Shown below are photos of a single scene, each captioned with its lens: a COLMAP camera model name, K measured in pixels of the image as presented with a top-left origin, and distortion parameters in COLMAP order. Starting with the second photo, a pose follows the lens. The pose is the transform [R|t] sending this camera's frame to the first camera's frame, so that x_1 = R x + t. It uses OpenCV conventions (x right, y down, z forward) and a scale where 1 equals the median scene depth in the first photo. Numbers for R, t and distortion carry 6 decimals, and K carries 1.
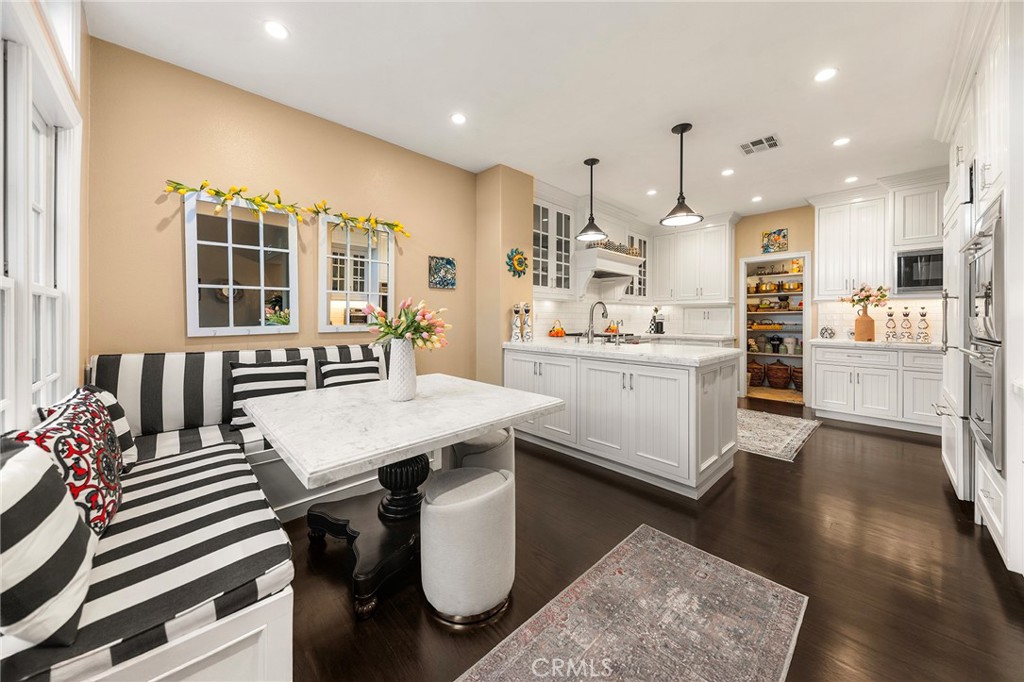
lens RADIAL K [[360.8, 0, 511.5], [0, 360.8, 321.5], [0, 0, 1]] dist [0.001805, -0.000010]
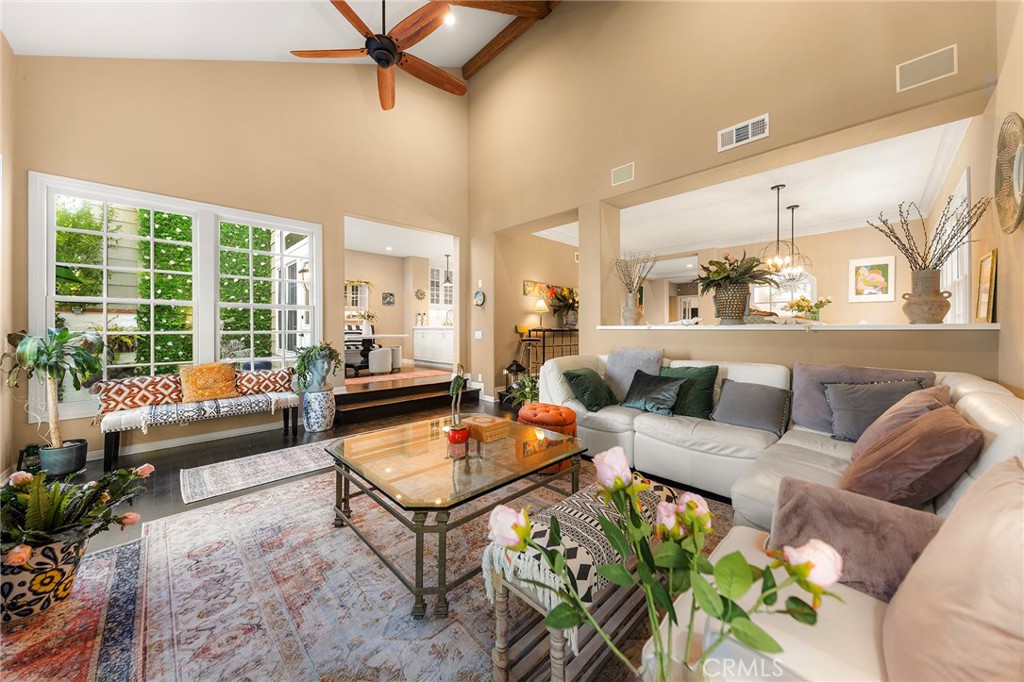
lens RADIAL K [[360.8, 0, 511.5], [0, 360.8, 321.5], [0, 0, 1]] dist [0.001805, -0.000010]
pose [[0.999986, -0.003641, 0.003793, 0.573850], [0.003751, 0.999560, -0.029420, 0.087008], [-0.003685, 0.029434, 0.999560, -1.326356]]
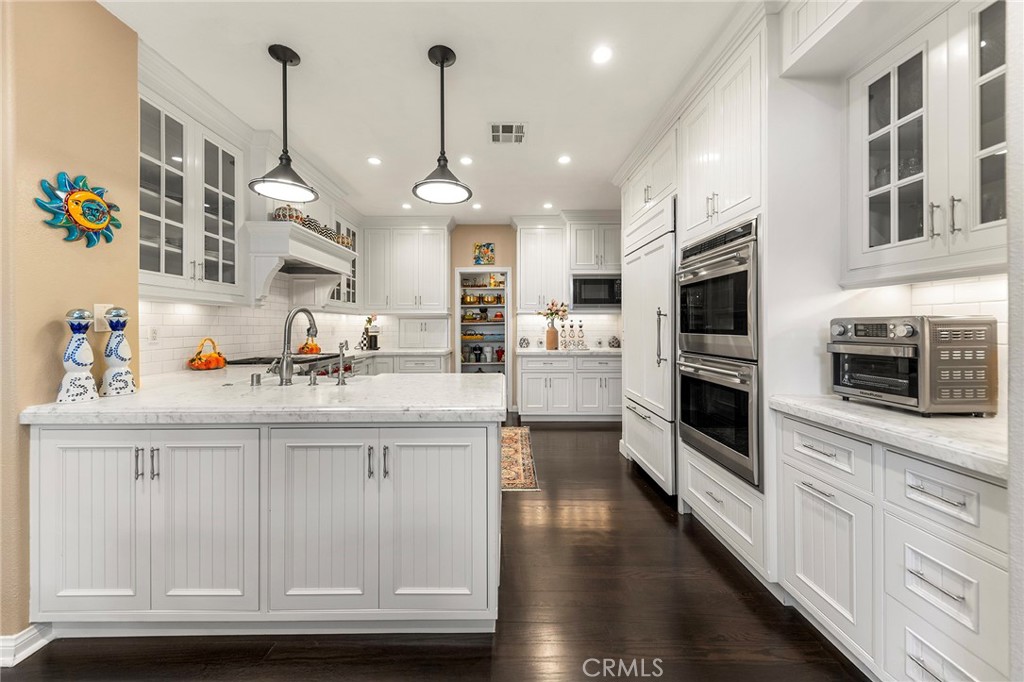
lens RADIAL K [[365.5, 0, 513.7], [0, 365.5, 325.3], [0, 0, 1]] dist [0.001326, -0.000109]
pose [[0.683289, -0.004173, 0.730136, 0.043783], [0.012342, 0.999907, -0.005835, -0.018731], [-0.730043, 0.012999, 0.683277, 0.315328]]
